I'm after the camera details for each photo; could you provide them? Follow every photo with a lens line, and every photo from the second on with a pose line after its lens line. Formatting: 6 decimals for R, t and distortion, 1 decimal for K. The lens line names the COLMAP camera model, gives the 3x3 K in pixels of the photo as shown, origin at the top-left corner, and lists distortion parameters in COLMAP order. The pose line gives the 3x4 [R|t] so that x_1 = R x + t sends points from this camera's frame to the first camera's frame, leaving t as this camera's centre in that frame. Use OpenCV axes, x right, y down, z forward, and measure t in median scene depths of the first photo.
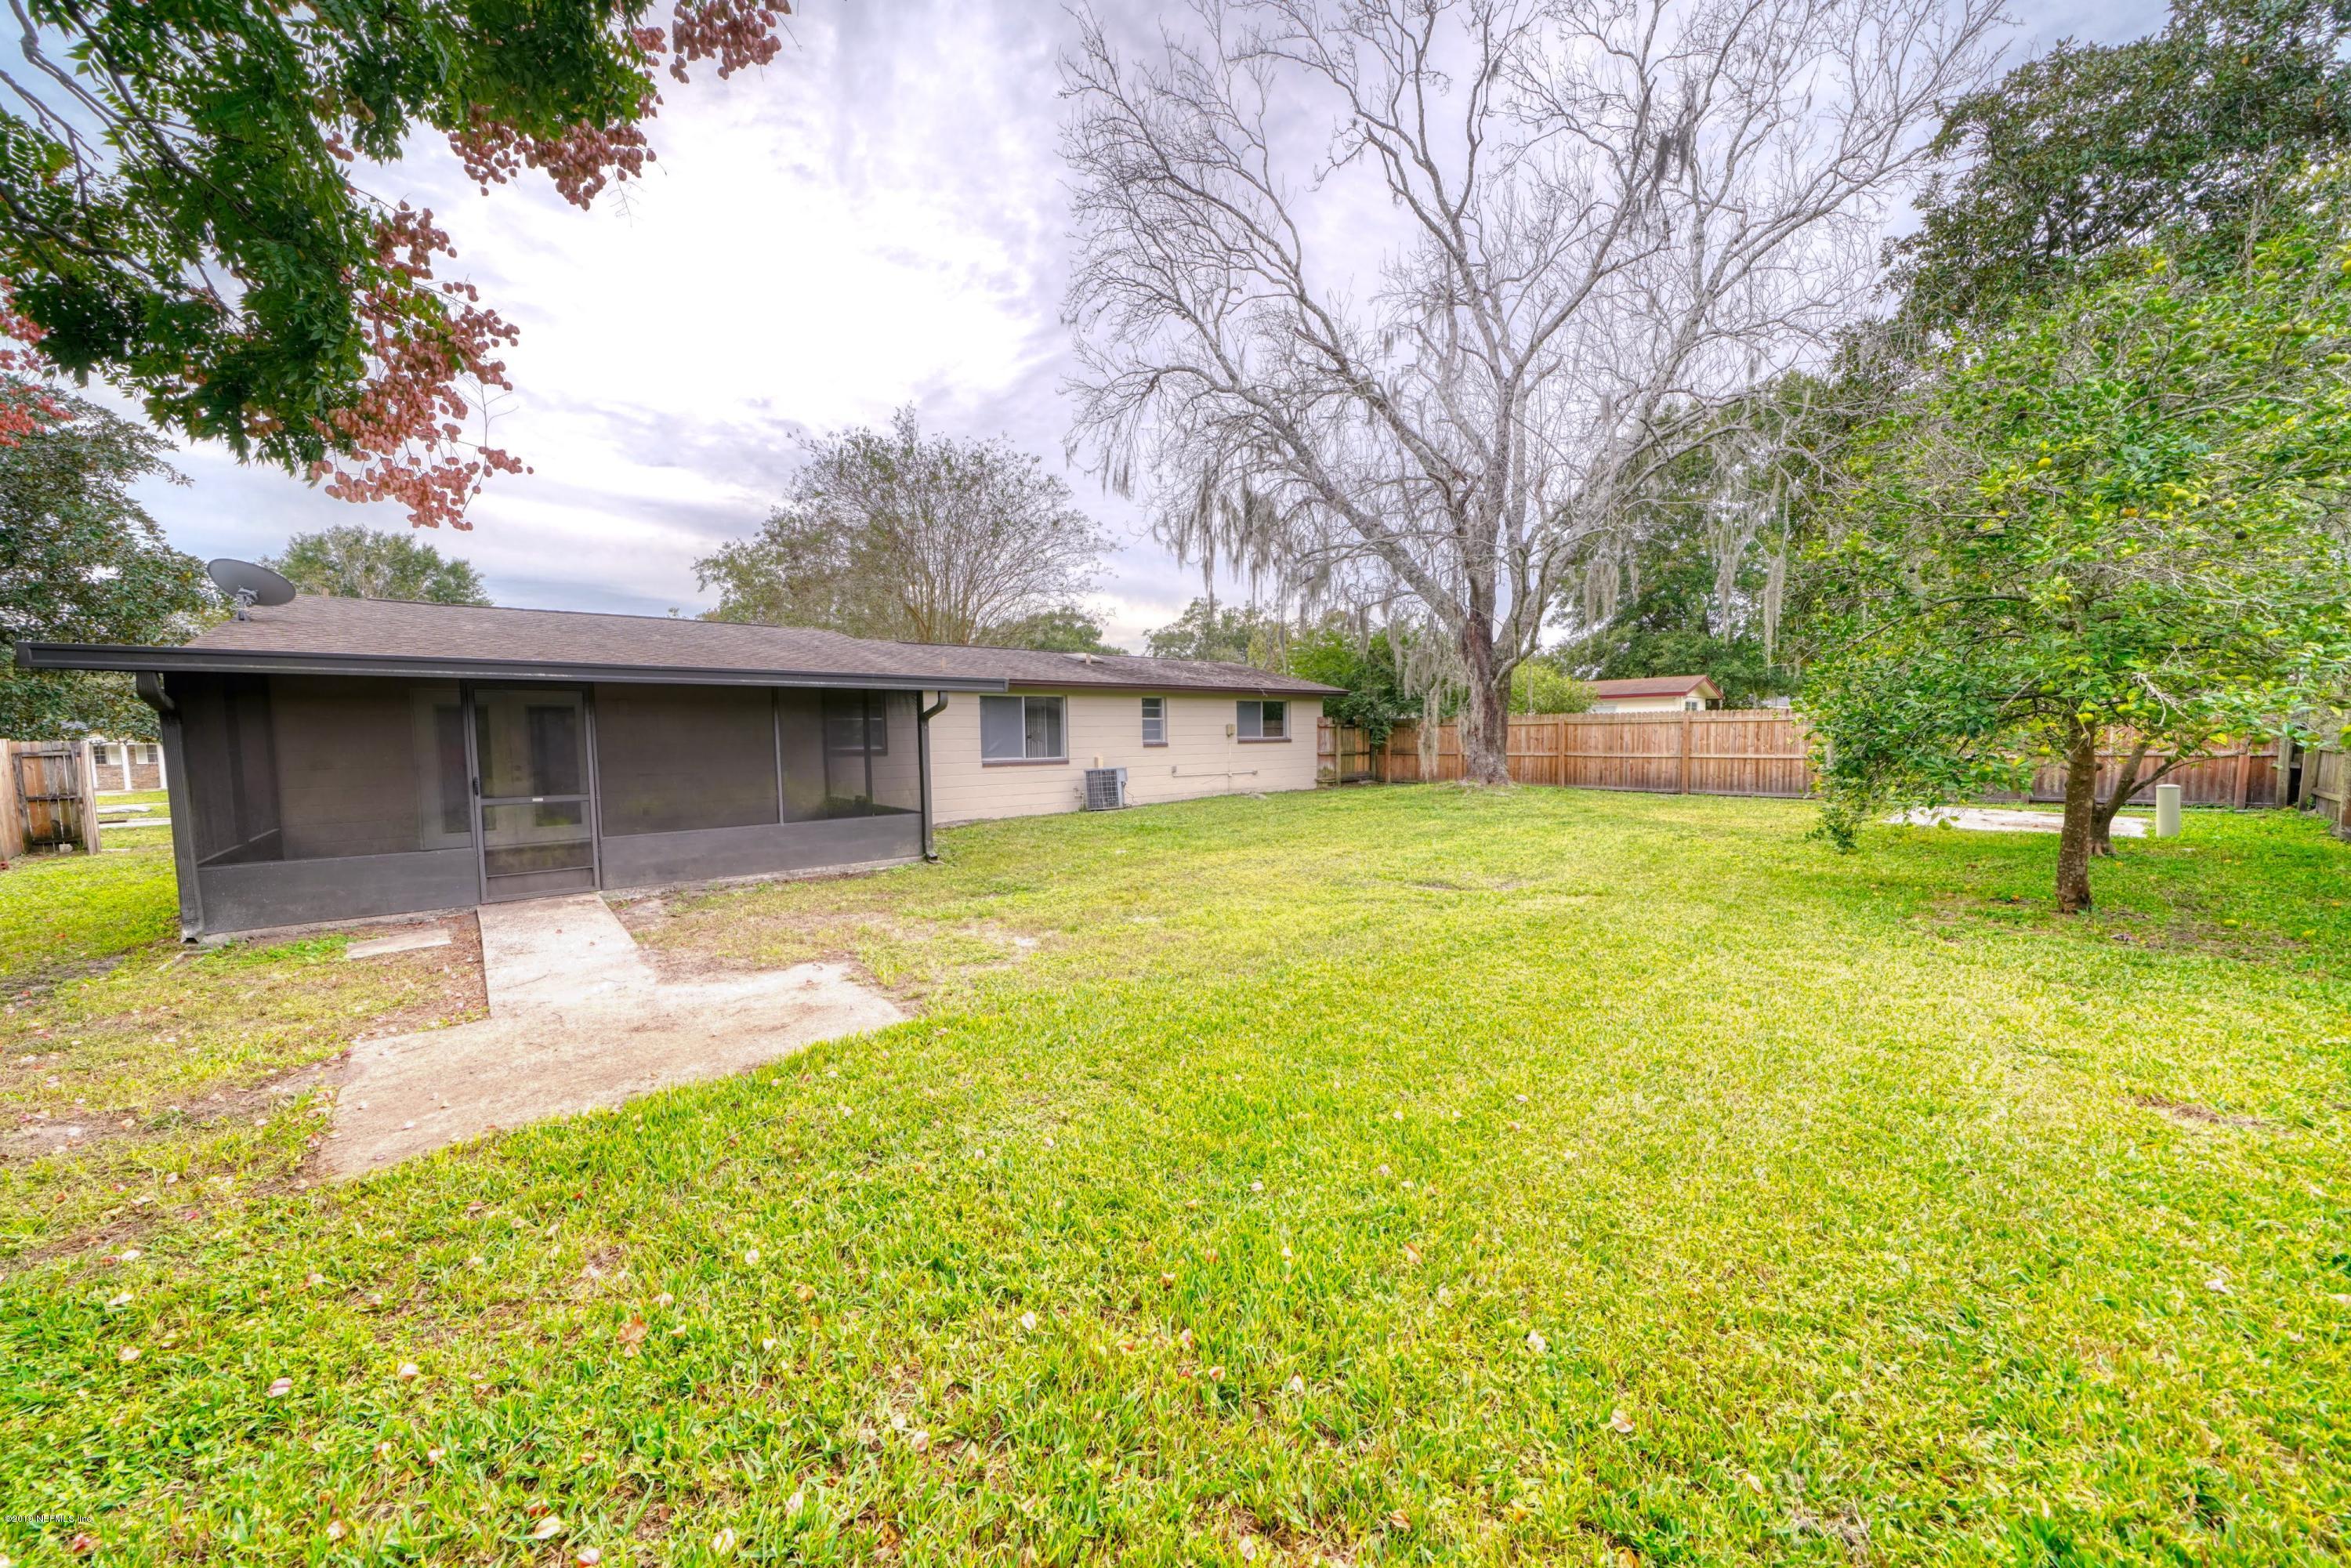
lens RADIAL K [[798.6, 0, 1155.5], [0, 798.6, 792.1], [0, 0, 1]] dist [0.001601, -0.000074]
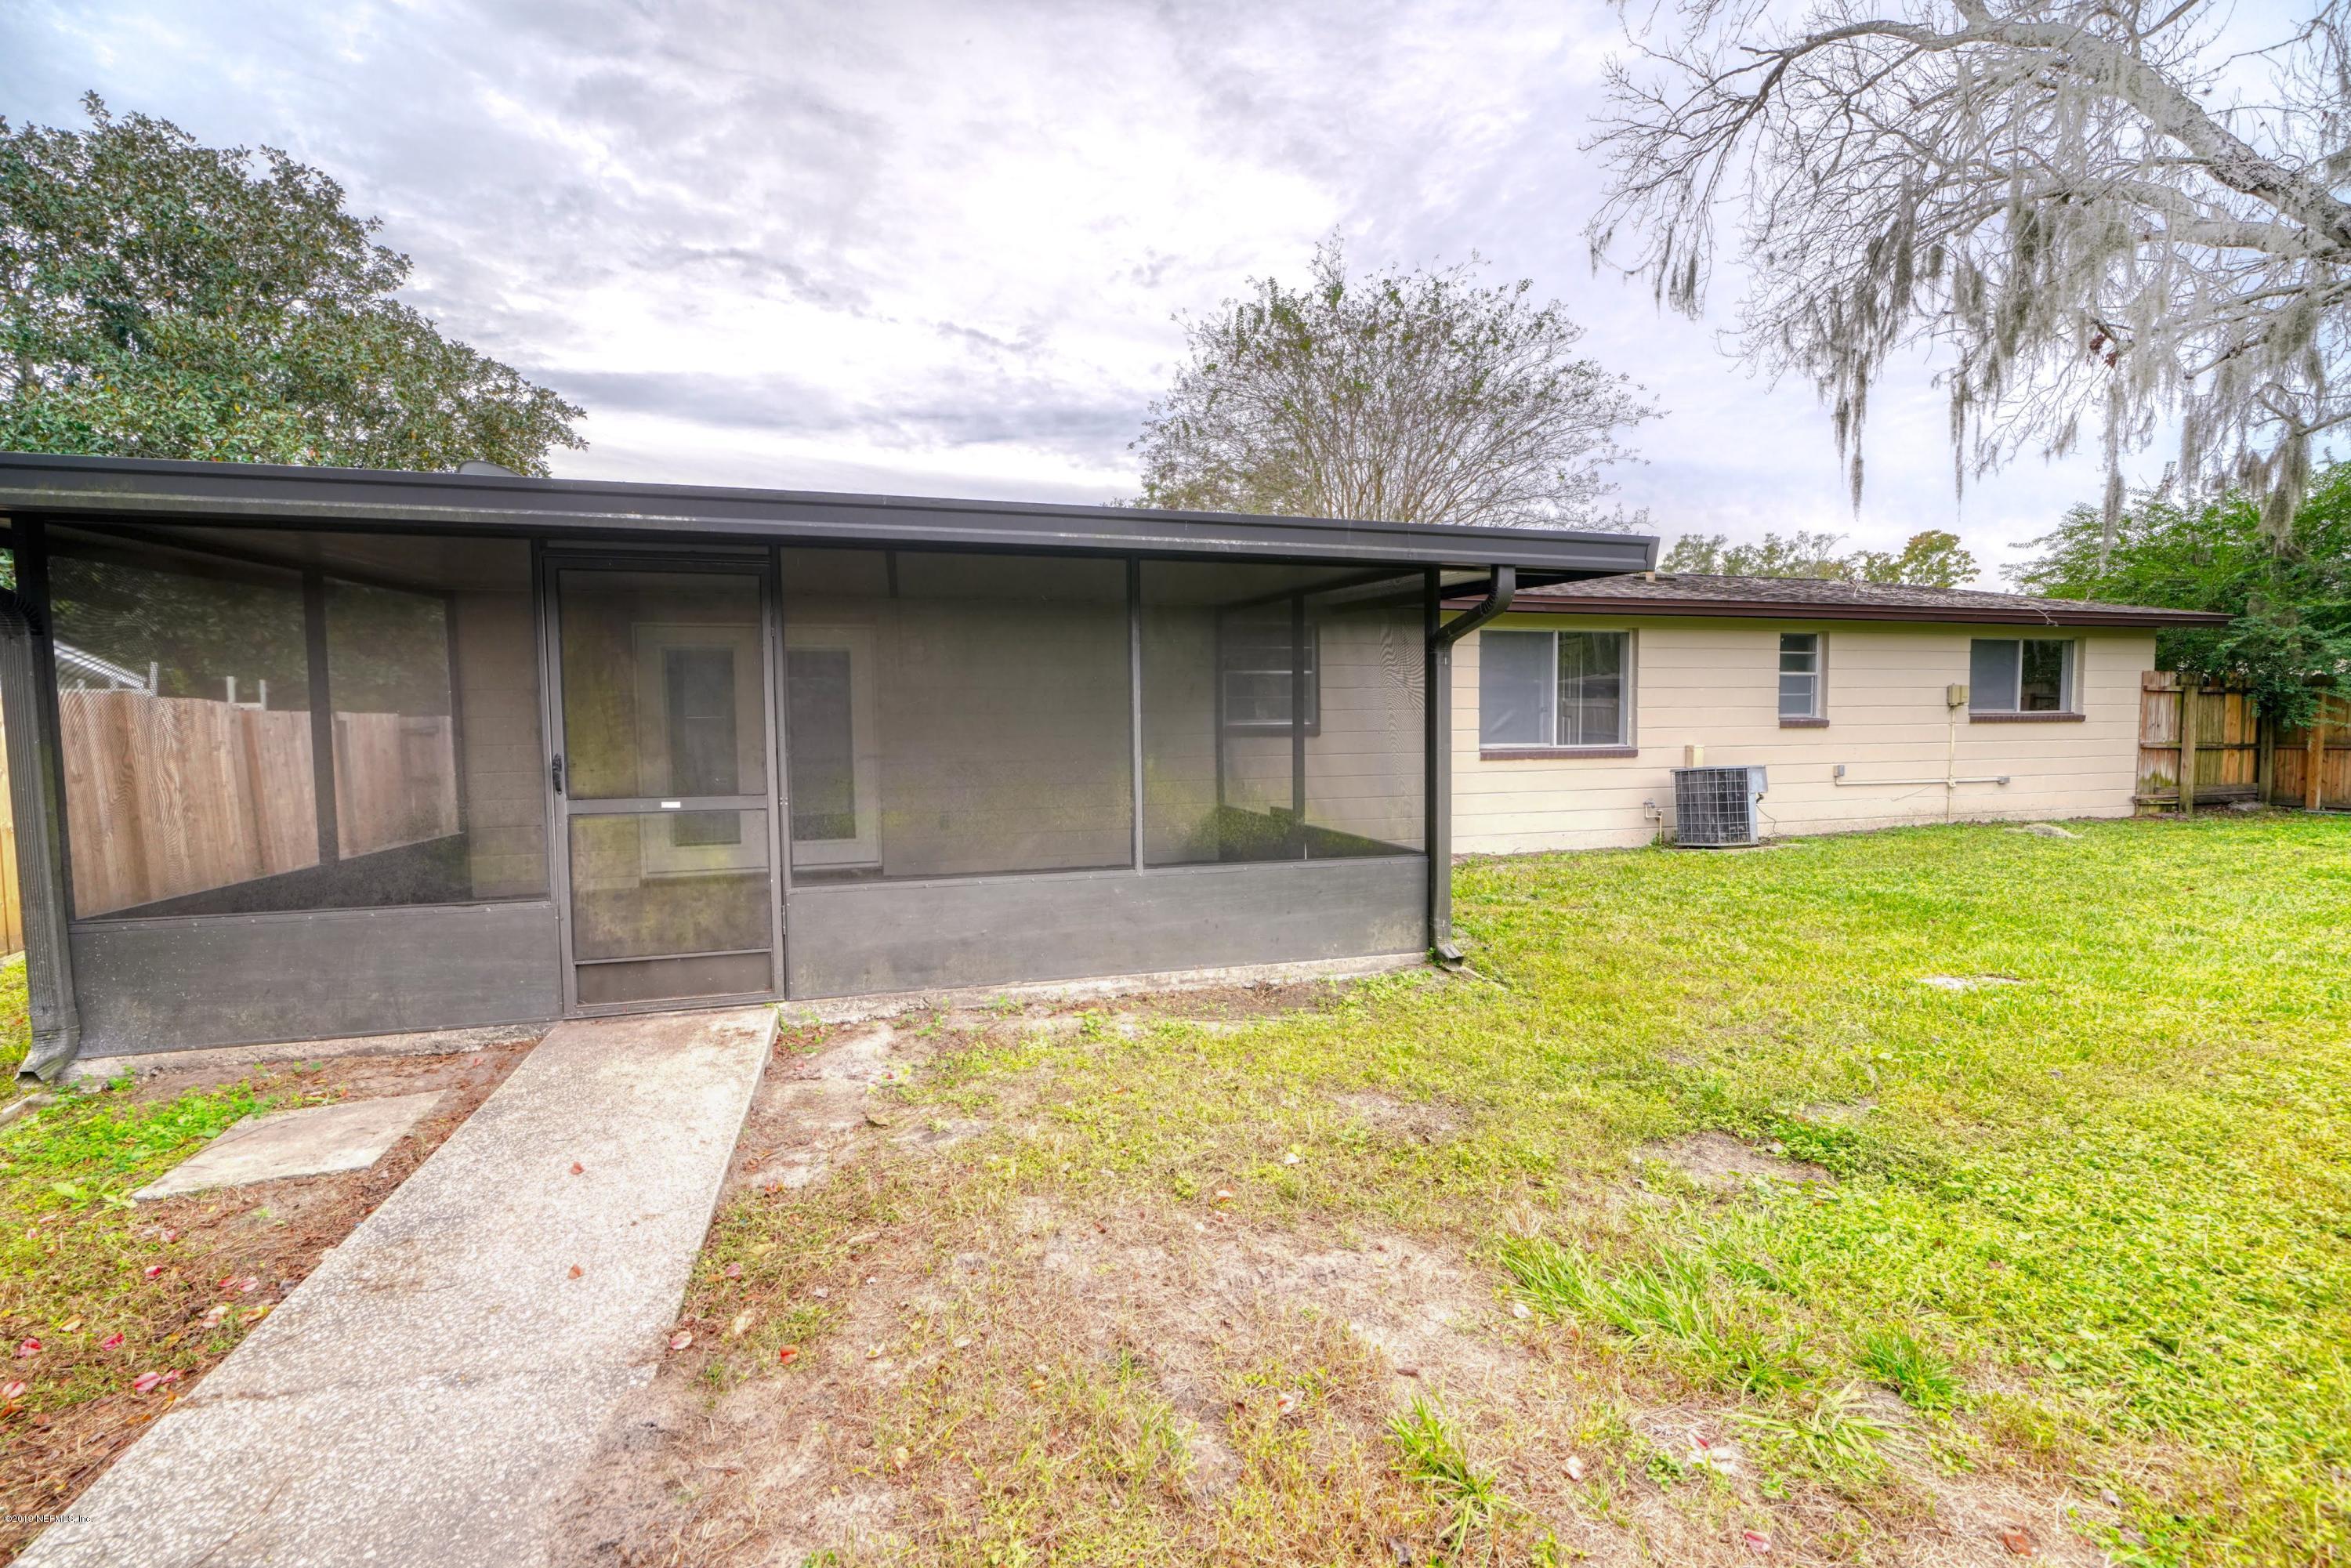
lens RADIAL K [[963.9, 0, 1175.6], [0, 963.9, 787.3], [0, 0, 1]] dist [-0.000114, -0.000104]
pose [[0.914309, 0.025873, -0.404191, -0.113702], [-0.029910, 0.999546, -0.003675, -0.003000], [0.403912, 0.015449, 0.914667, 0.250868]]
